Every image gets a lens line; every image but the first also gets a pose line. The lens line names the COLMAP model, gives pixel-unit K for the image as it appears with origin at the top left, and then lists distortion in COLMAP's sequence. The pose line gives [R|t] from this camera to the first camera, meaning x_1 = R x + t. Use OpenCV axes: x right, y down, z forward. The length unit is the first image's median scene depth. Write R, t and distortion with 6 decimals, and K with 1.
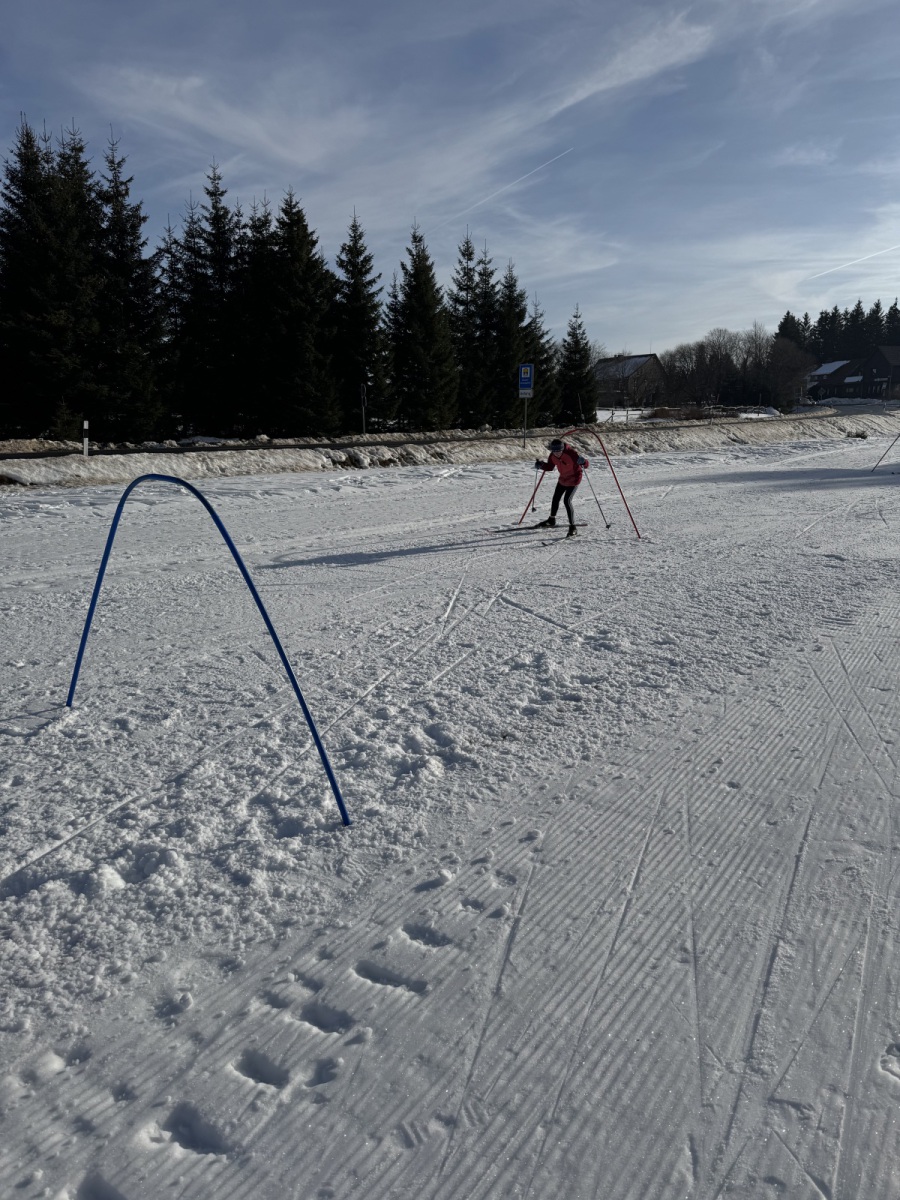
lens RADIAL K [[832.6, 0, 453.0], [0, 832.6, 600.5], [0, 0, 1]] dist [0.191574, -0.379149]
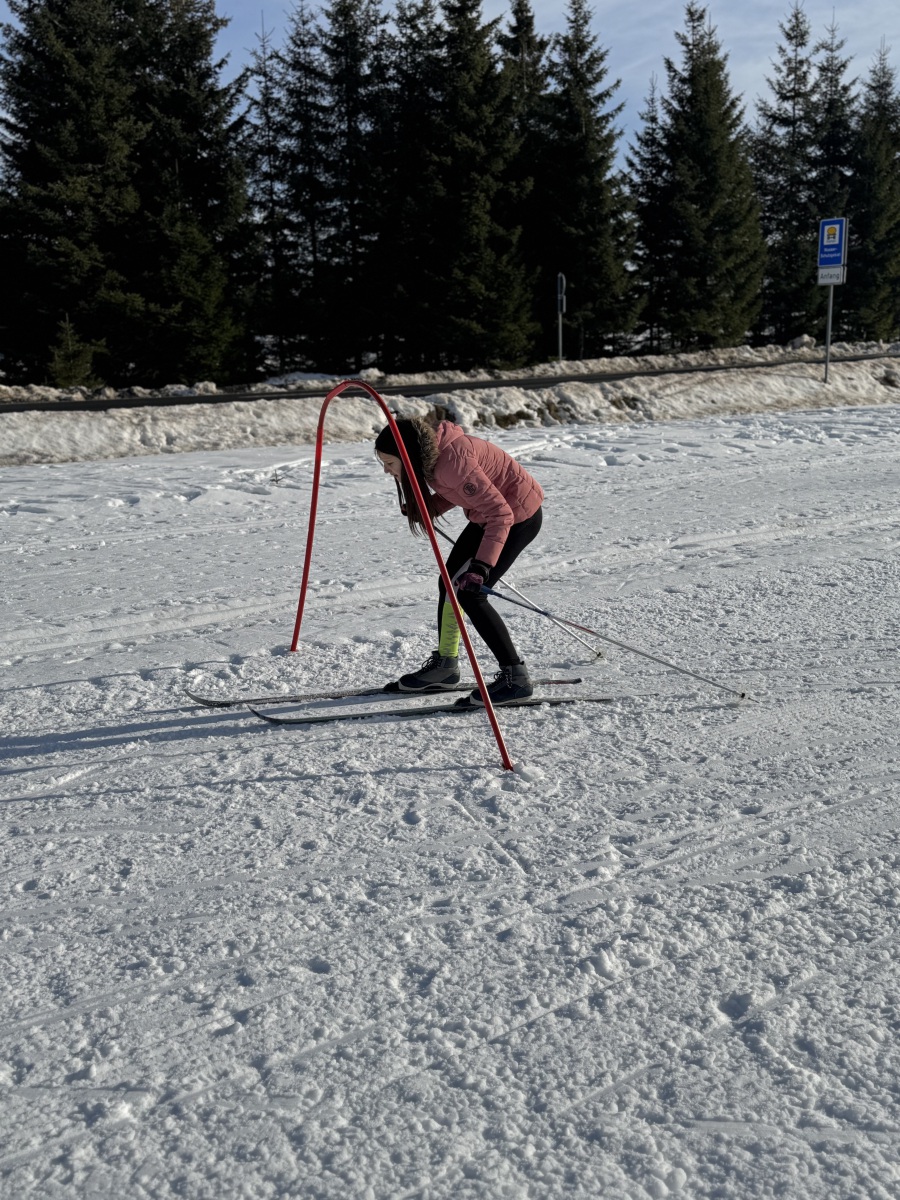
lens RADIAL K [[1267.6, 0, 427.9], [0, 1267.6, 594.5], [0, 0, 1]] dist [0.193526, -0.378212]
pose [[0.950348, 0.038397, -0.308810, 0.567047], [-0.041557, 0.999129, -0.003658, -0.224937], [0.308401, 0.016309, 0.951117, 1.015328]]
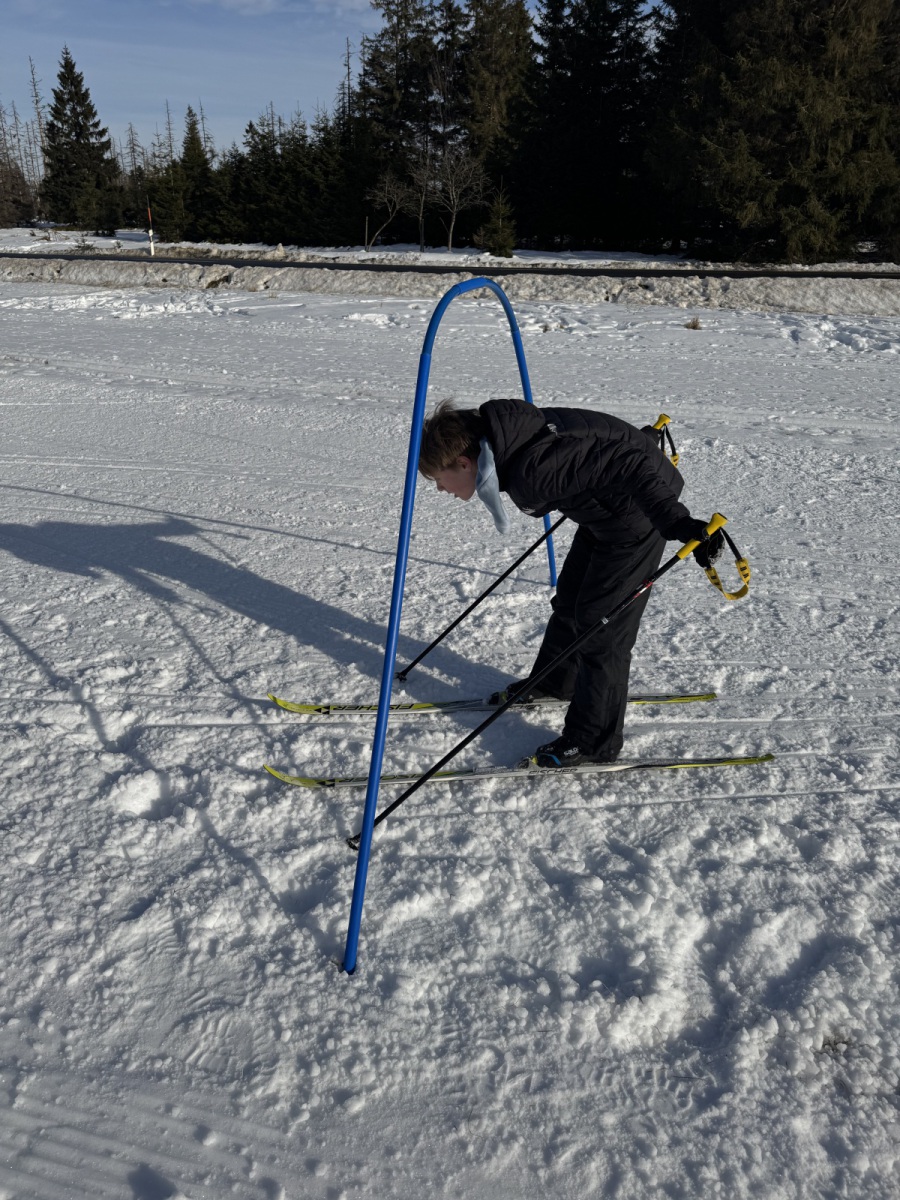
lens RADIAL K [[843.3, 0, 422.5], [0, 843.3, 602.2], [0, 0, 1]] dist [0.046178, -0.061961]
pose [[0.334401, 0.380098, -0.862381, 0.143349], [-0.200832, 0.922783, 0.328845, -0.072012], [0.920784, 0.063227, 0.384915, 0.437745]]
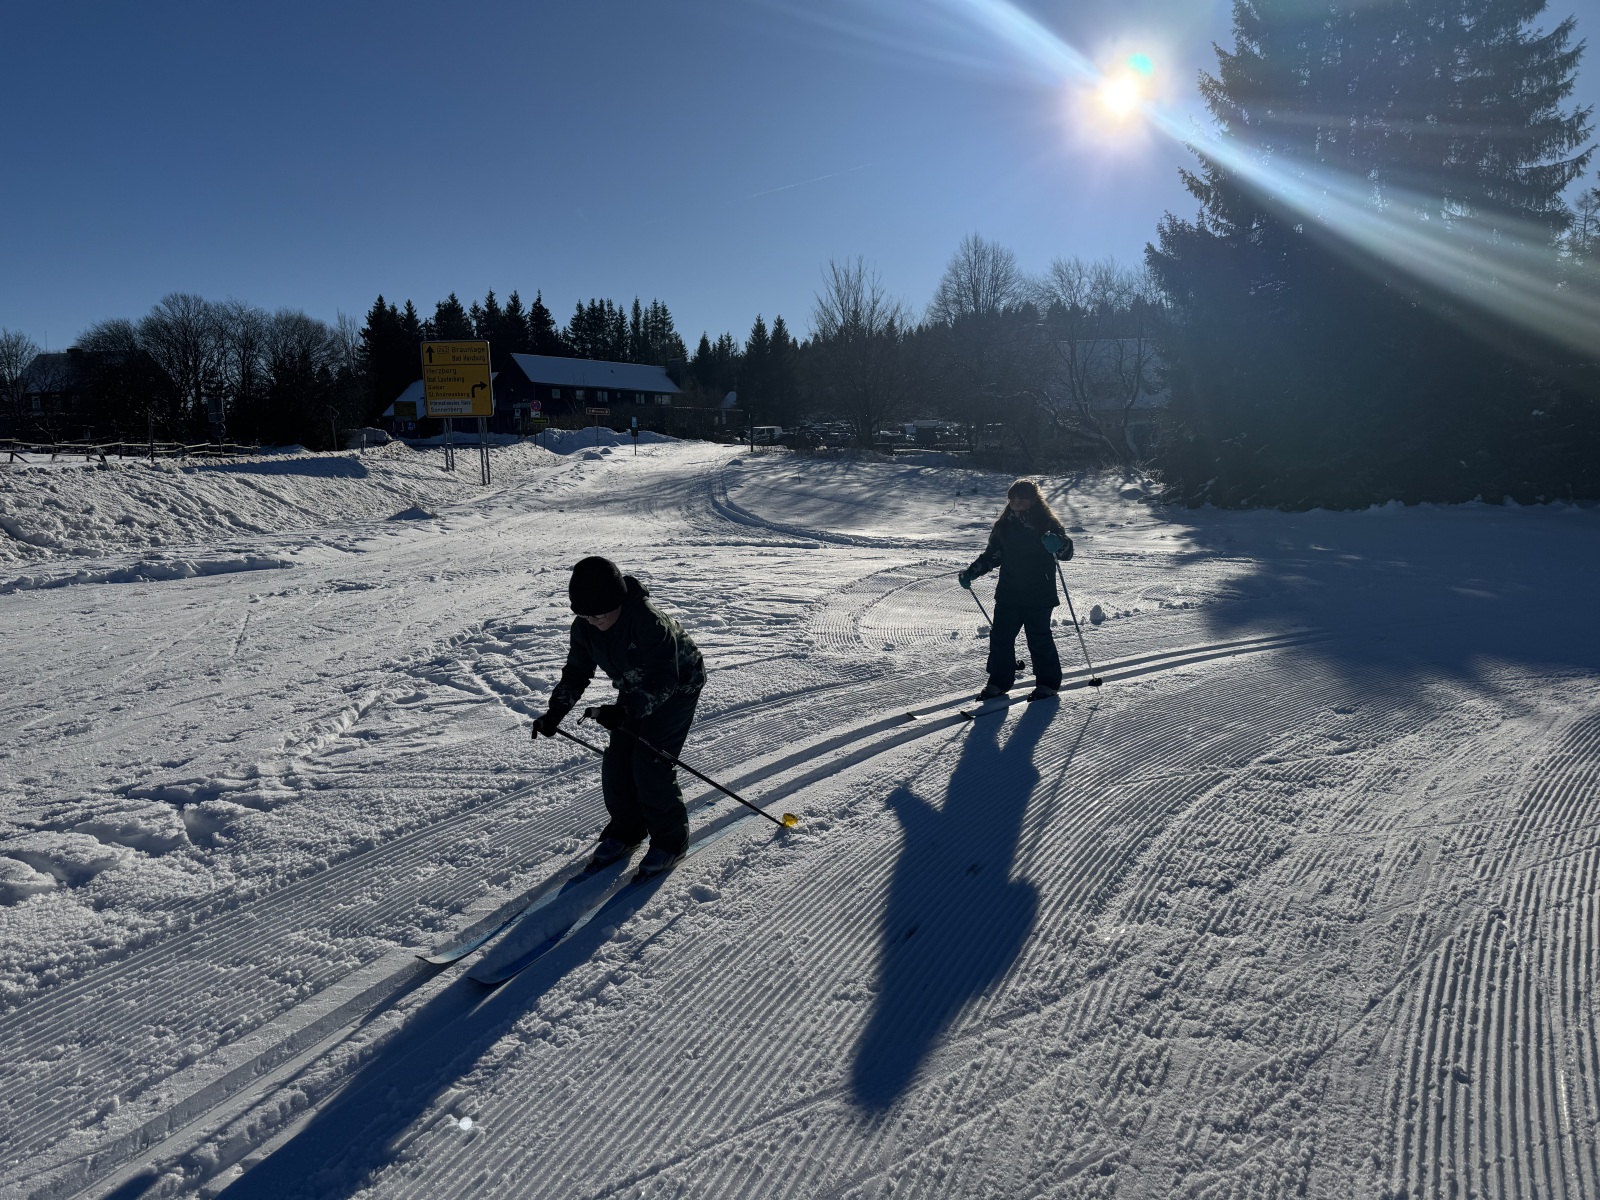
lens RADIAL K [[1108.9, 0, 793.8], [0, 1108.9, 608.4], [0, 0, 1]] dist [0.053992, -0.058452]
pose [[0.805498, -0.085080, 0.586459, 3.920470], [0.131268, 0.990672, -0.036576, -1.218440], [-0.577877, 0.106445, 0.809153, 5.303471]]
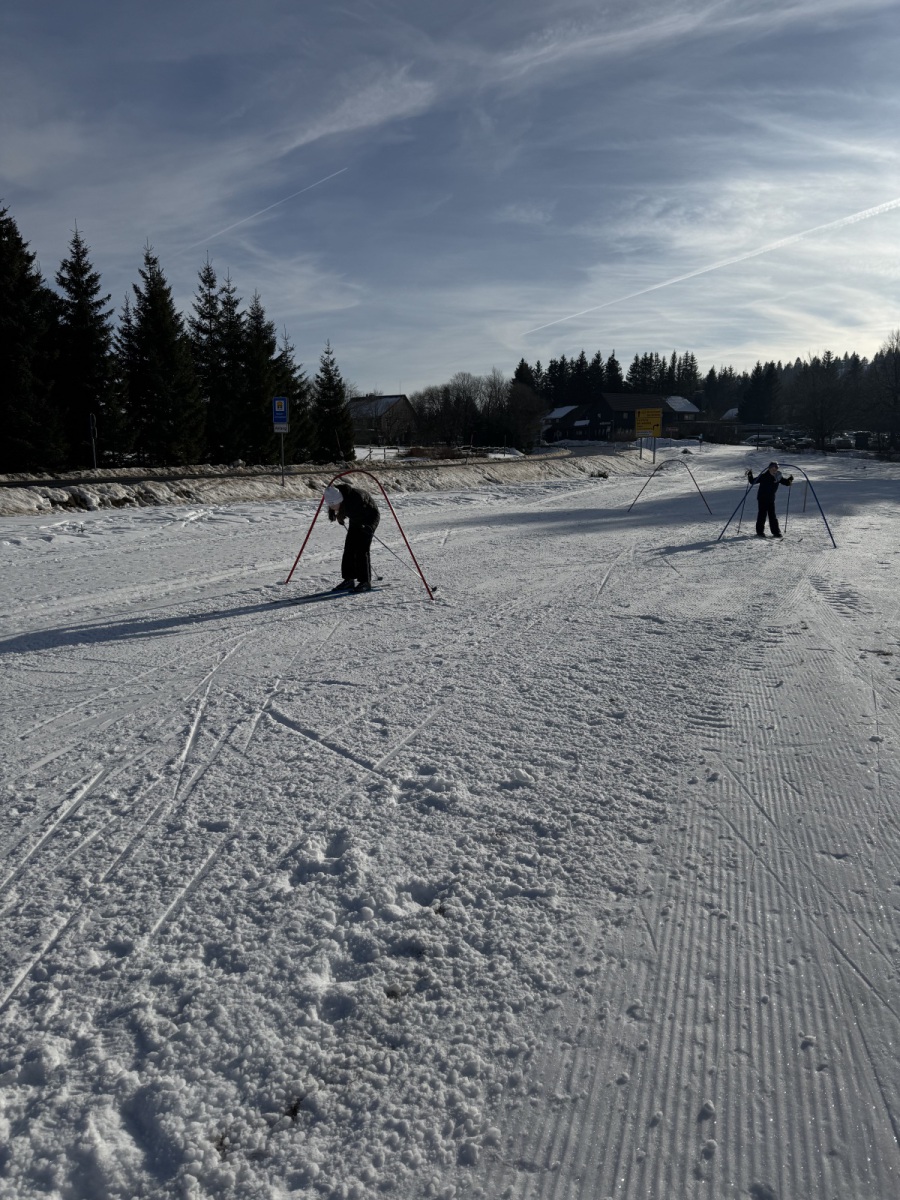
lens RADIAL K [[834.7, 0, 441.1], [0, 834.7, 602.3], [0, 0, 1]] dist [0.171184, -0.292467]
pose [[0.963838, -0.039468, 0.263548, 0.016492], [0.049853, 0.998217, -0.032830, -0.074911], [-0.261783, 0.044781, 0.964087, 0.326415]]
